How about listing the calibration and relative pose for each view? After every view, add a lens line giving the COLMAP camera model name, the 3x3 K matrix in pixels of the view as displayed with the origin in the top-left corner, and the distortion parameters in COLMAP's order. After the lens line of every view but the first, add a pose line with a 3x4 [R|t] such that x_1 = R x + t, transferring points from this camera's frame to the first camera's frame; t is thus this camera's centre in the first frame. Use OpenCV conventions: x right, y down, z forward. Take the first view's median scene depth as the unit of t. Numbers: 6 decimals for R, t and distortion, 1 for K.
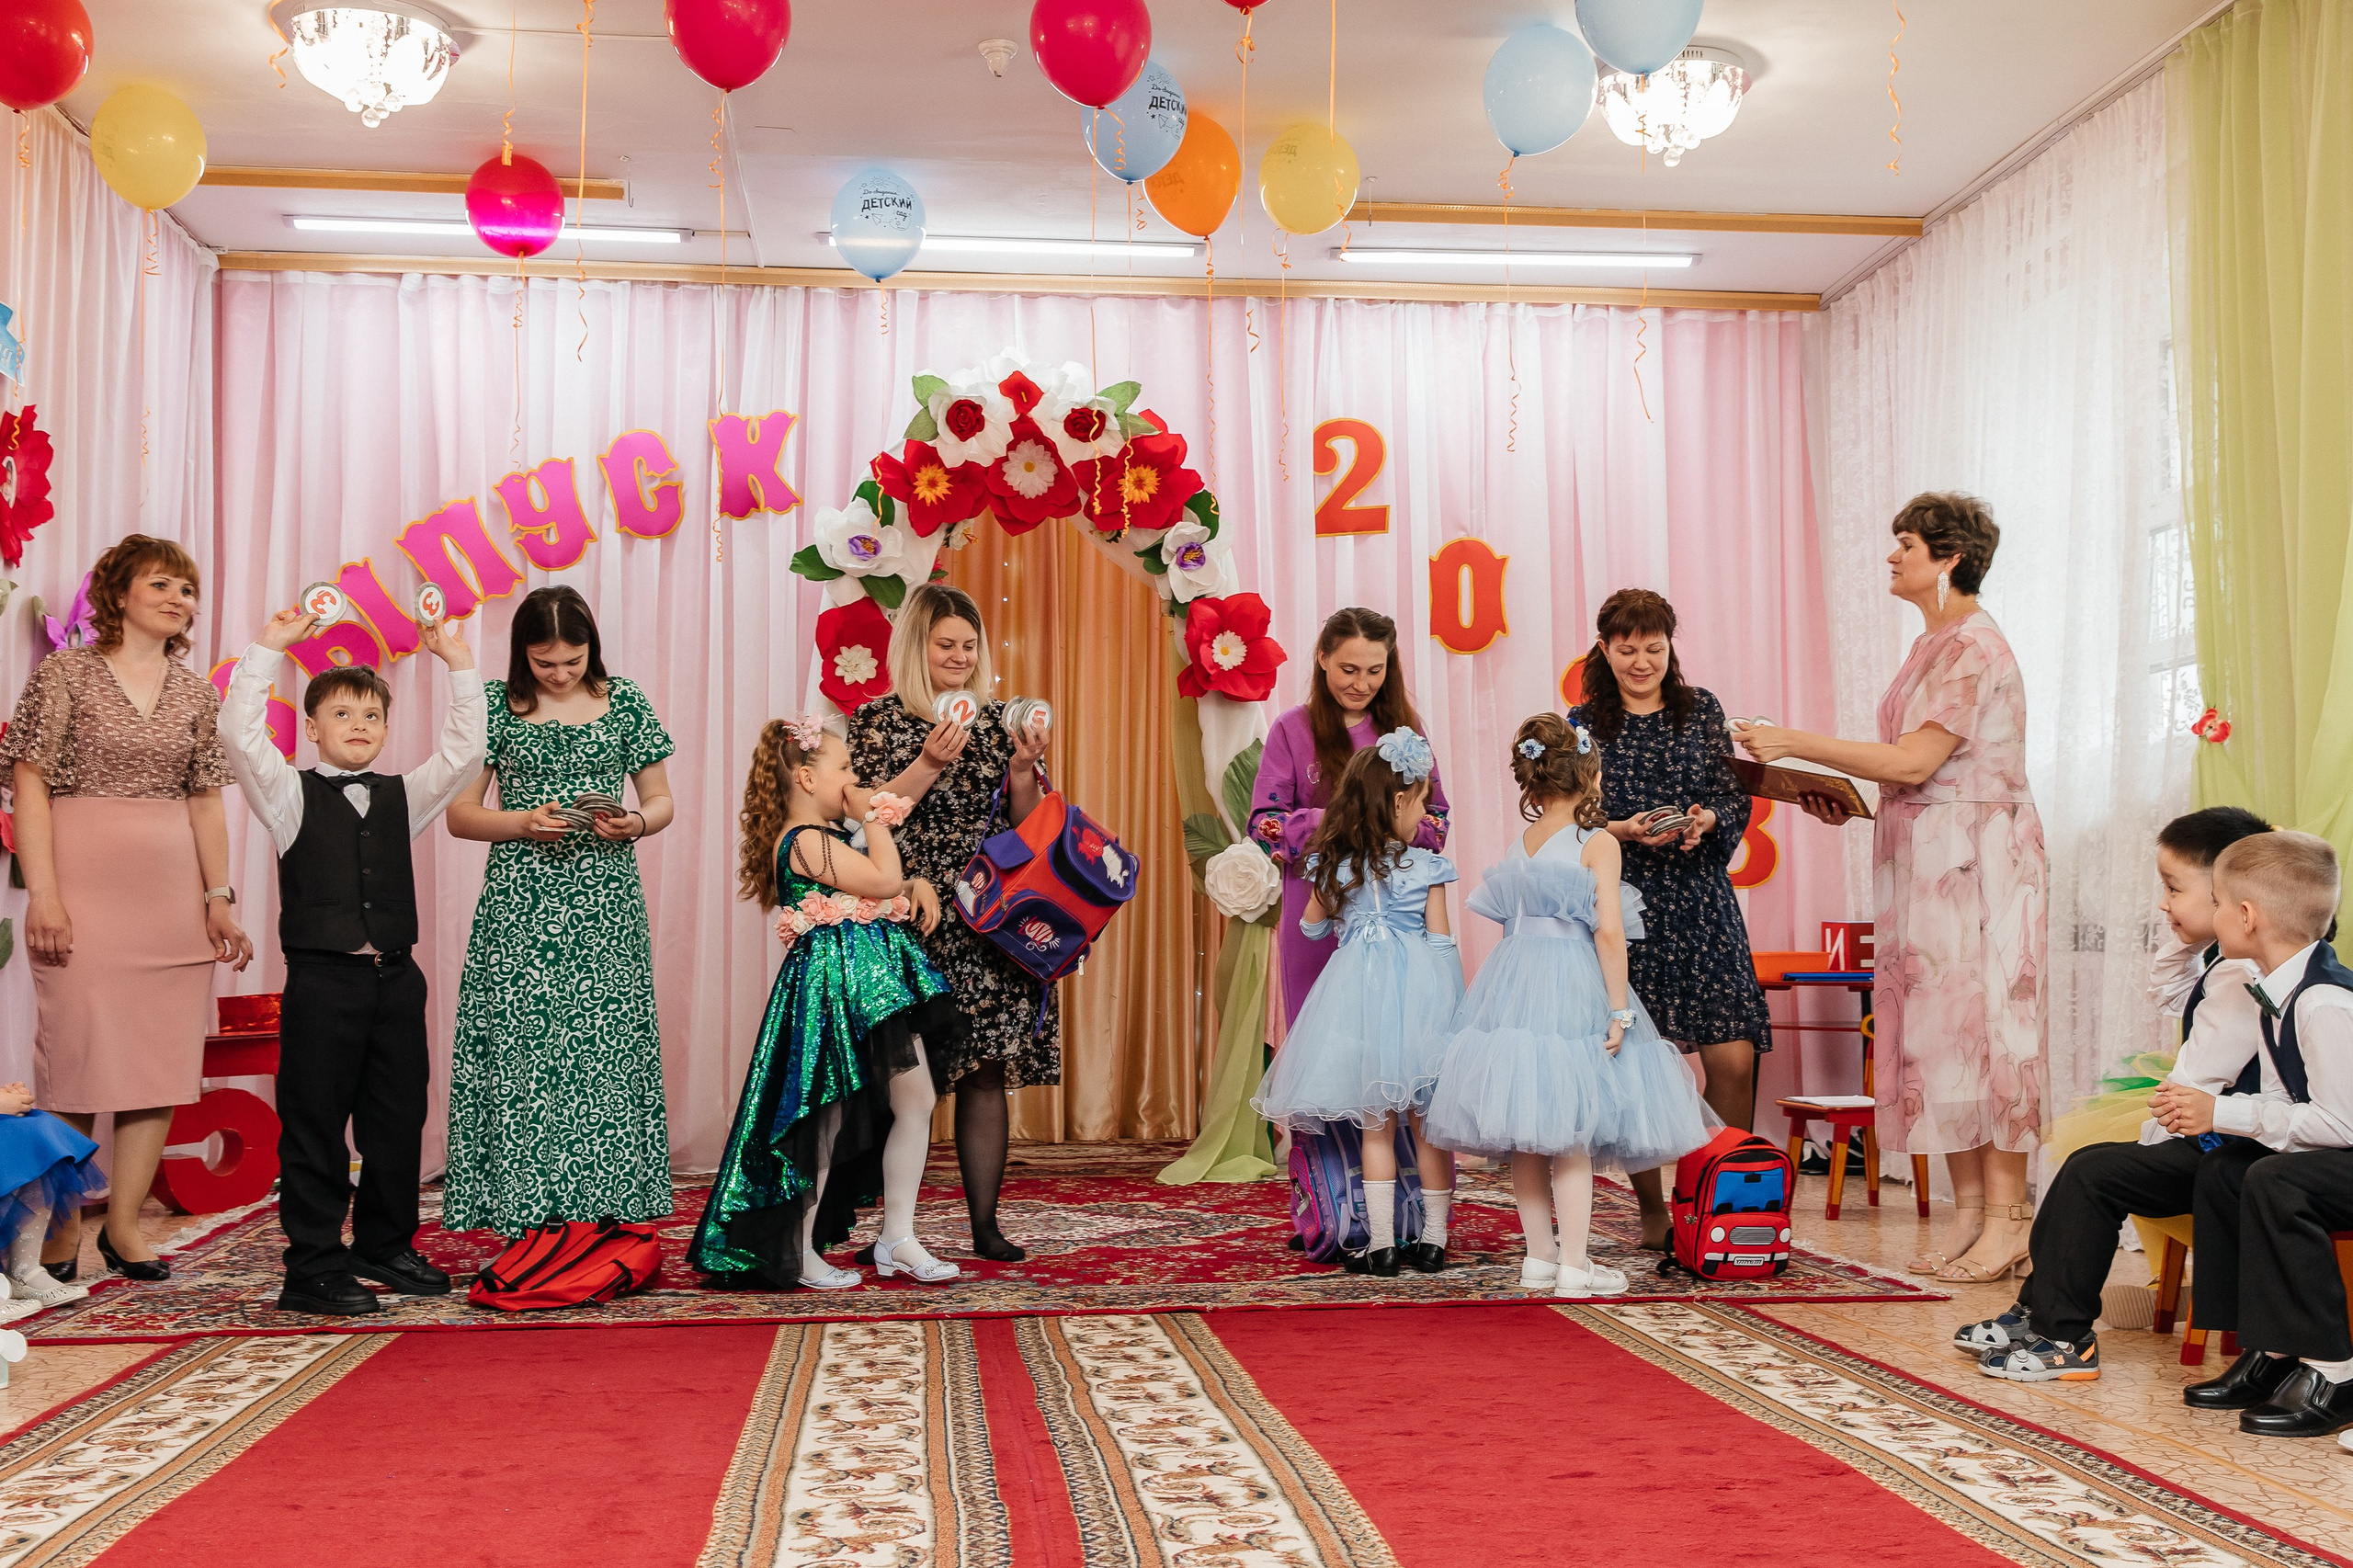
lens RADIAL K [[2326.3, 0, 1176.5], [0, 2326.3, 784.0], [0, 0, 1]] dist [0.020345, 0.009757]
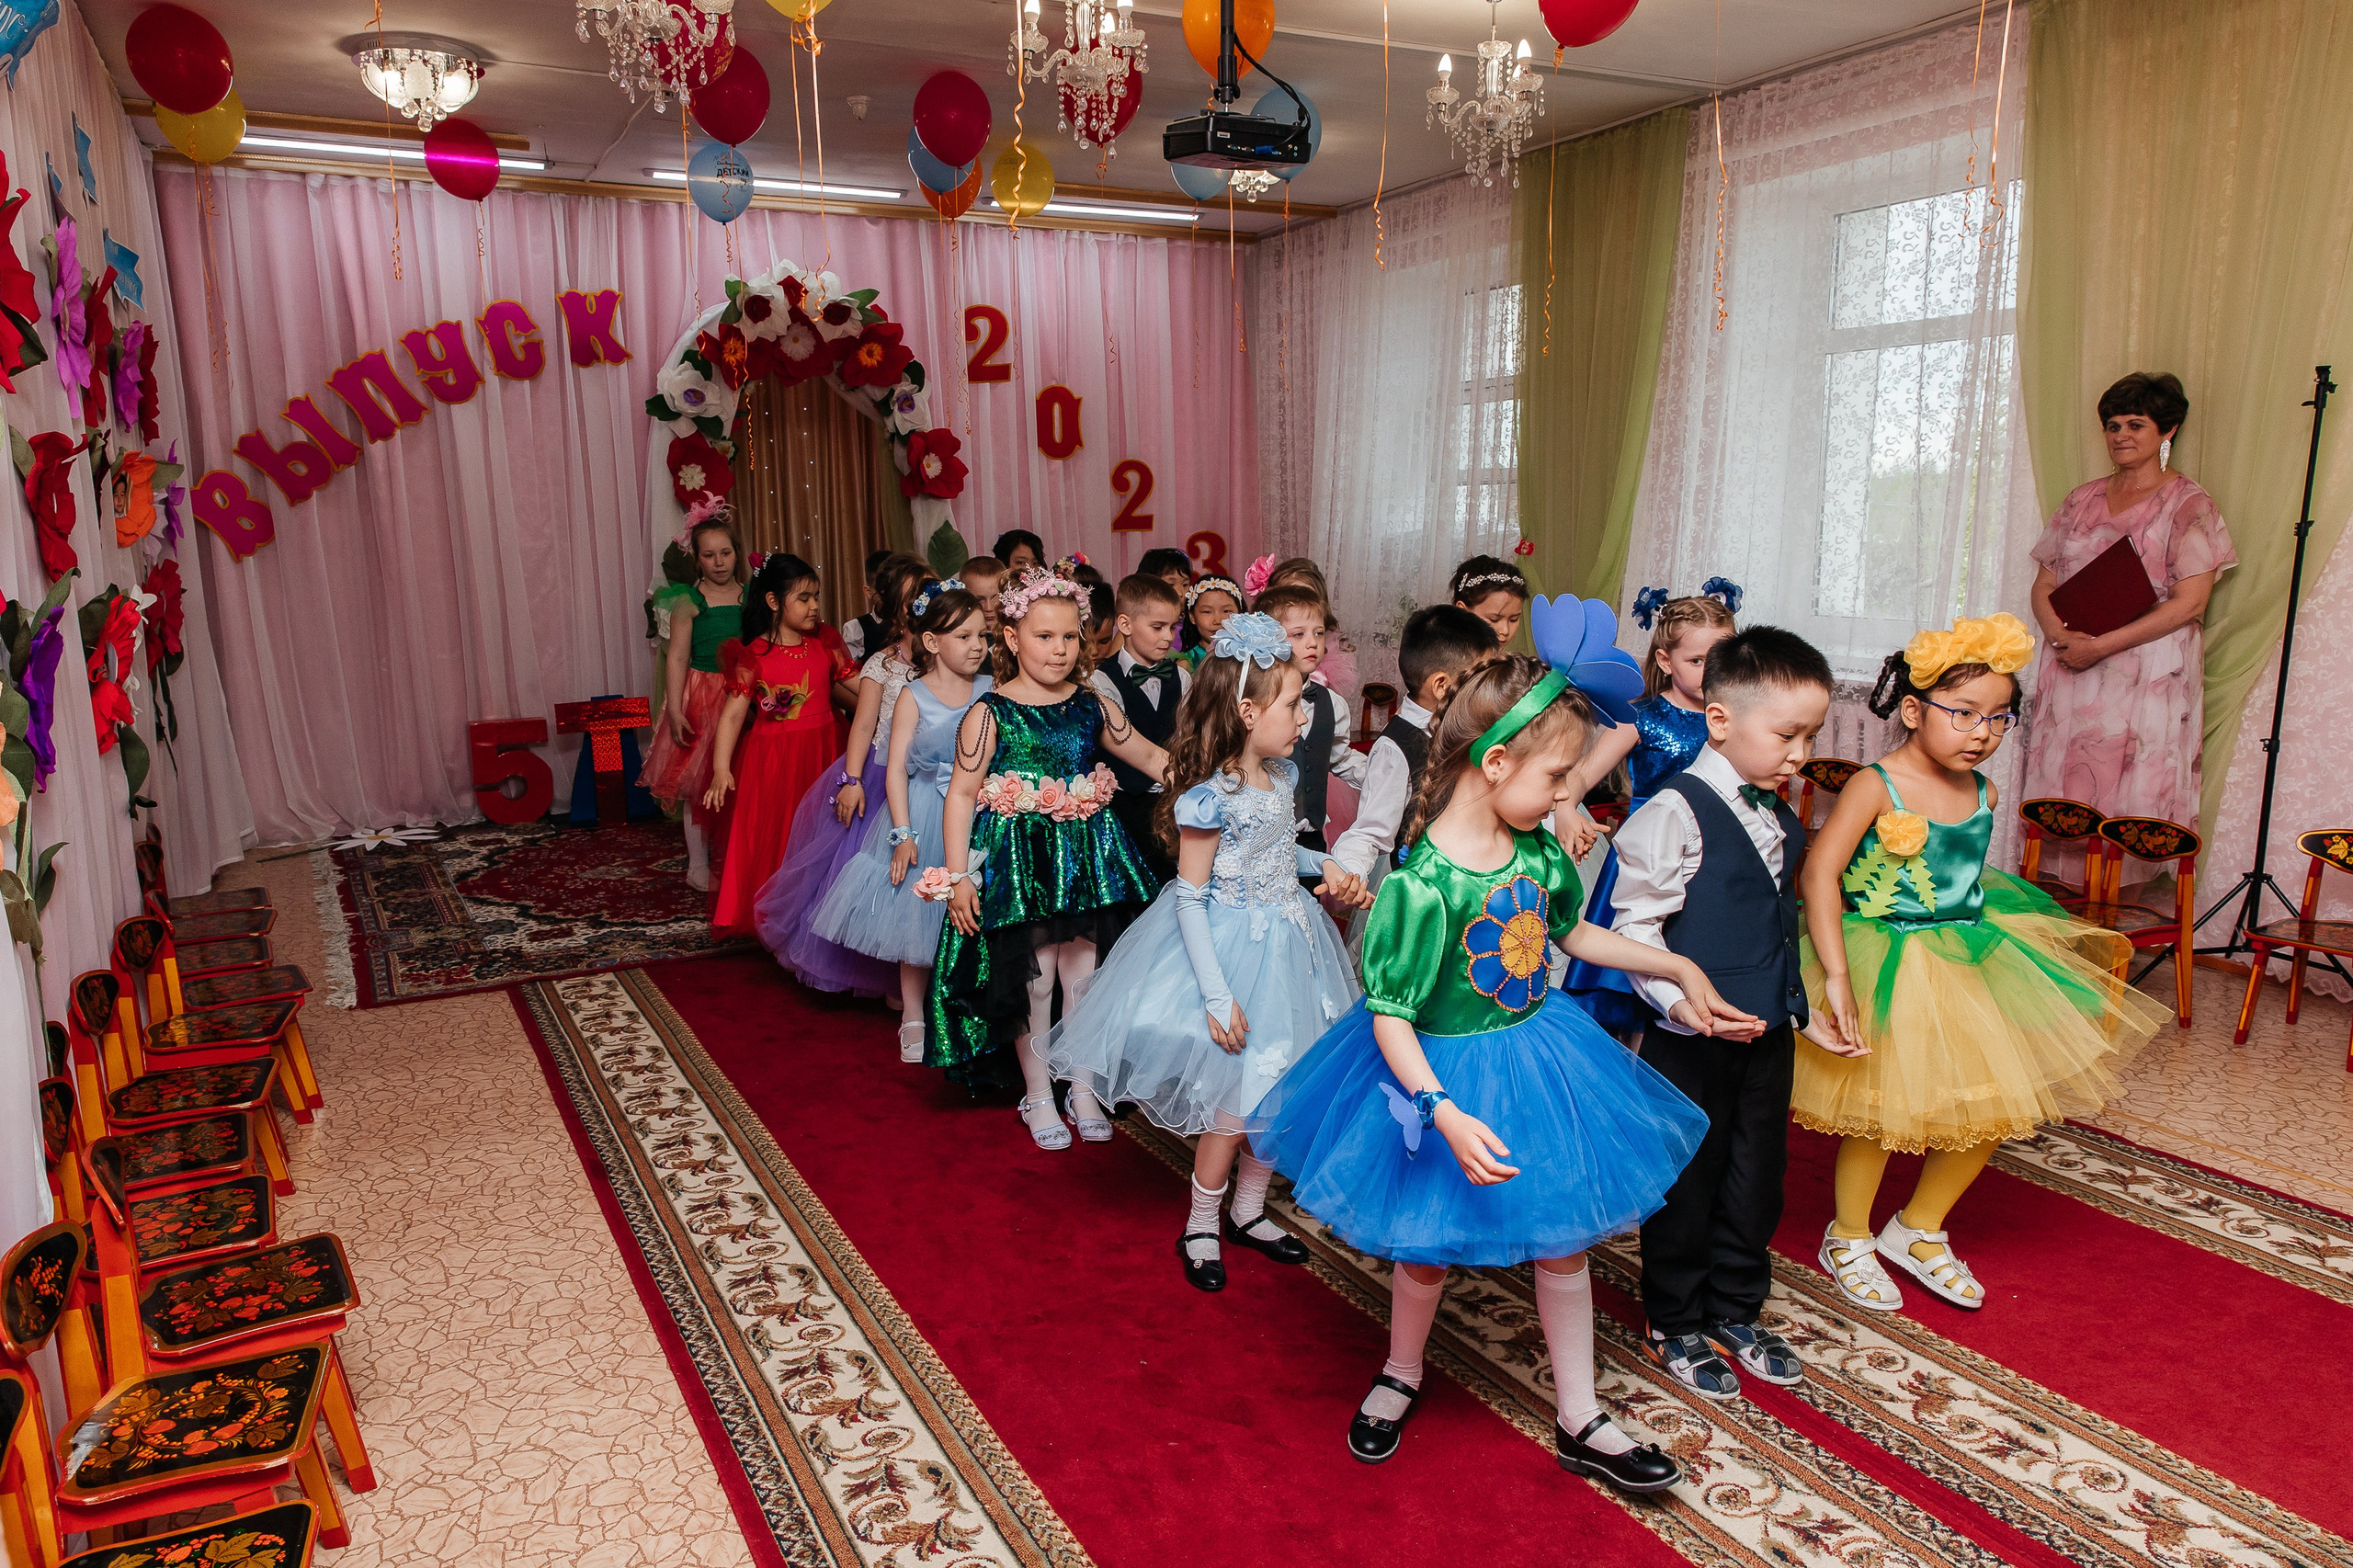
lens RADIAL K [[1597.0, 0, 1172.5], [0, 1597.0, 787.4], [0, 0, 1]] dist [0.009880, -0.004640]
pose [[0.929378, -0.072005, 0.362039, -0.238186], [-0.015102, 0.972552, 0.232195, -0.100990], [-0.368821, -0.221264, 0.902781, -0.090623]]
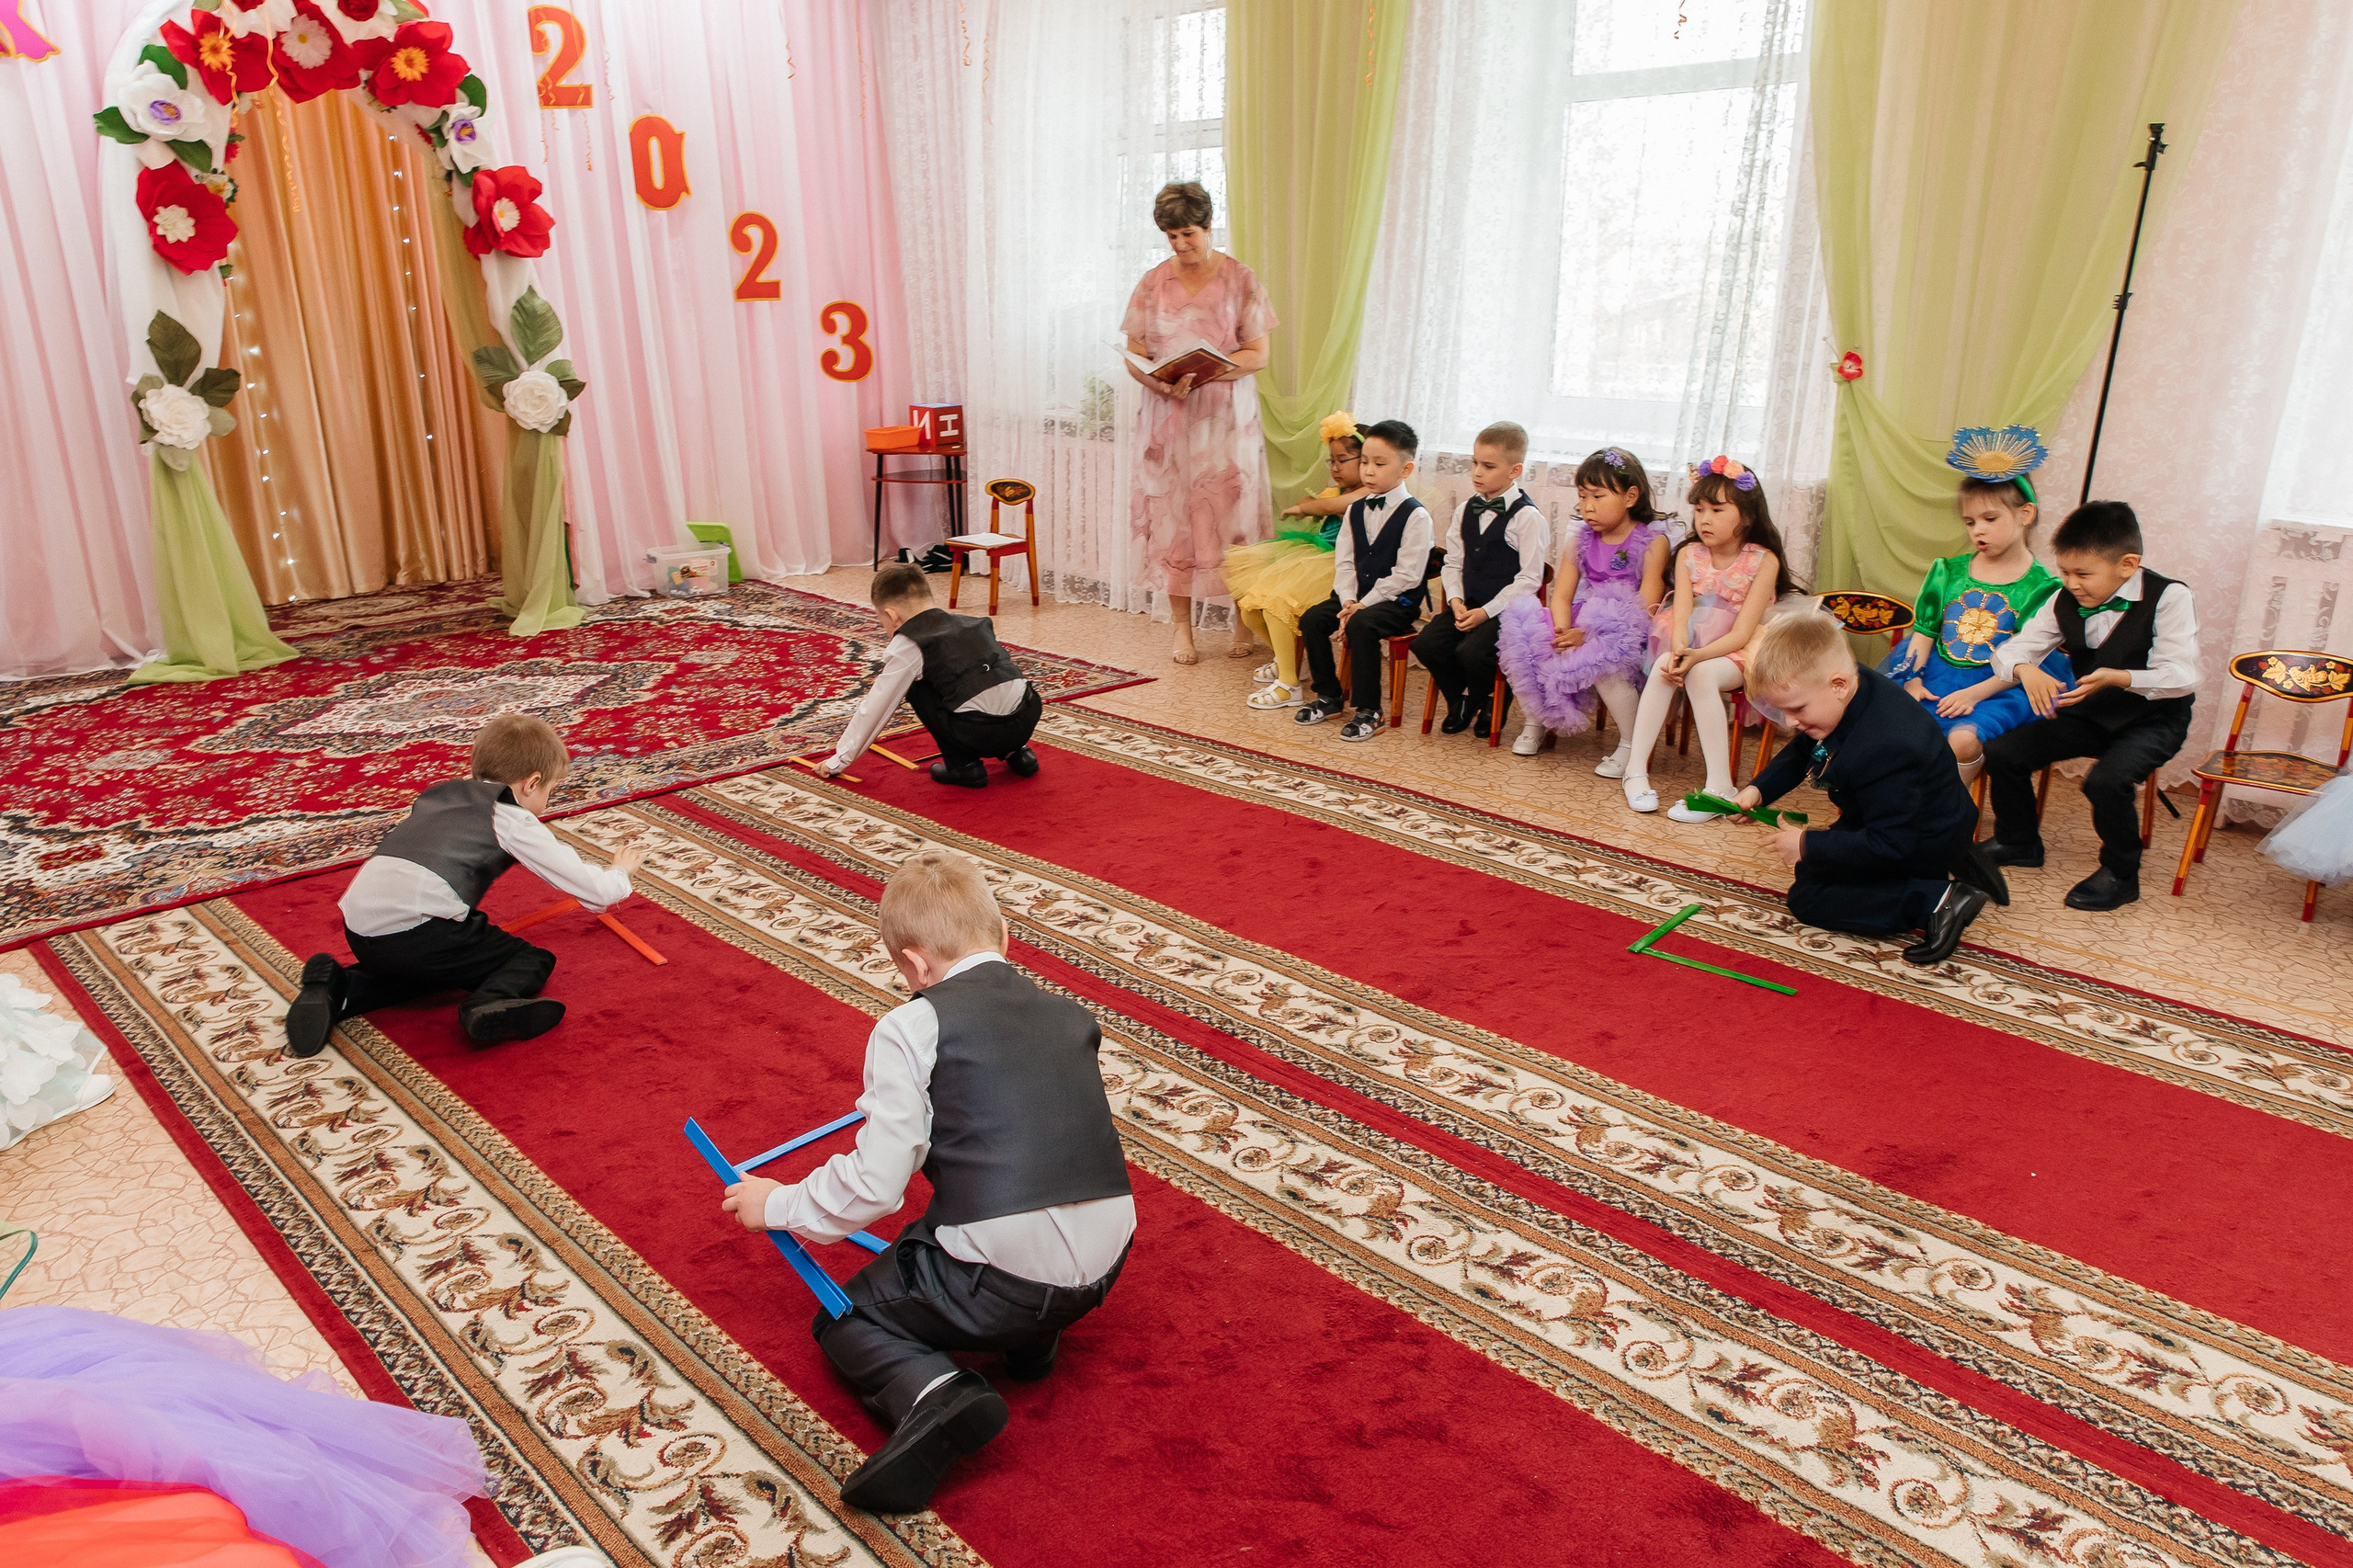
lens RADIAL K [[1632.9, 0, 1171.6], [0, 1632.9, 788.3], [0, 0, 1]] dist [0.012280, -0.005026]
pose [[0.795652, -0.183763, 0.577208, -0.263478], [-0.037465, 0.936123, 0.349672, -0.091443], [-0.604595, -0.299842, 0.737943, 0.036576]]
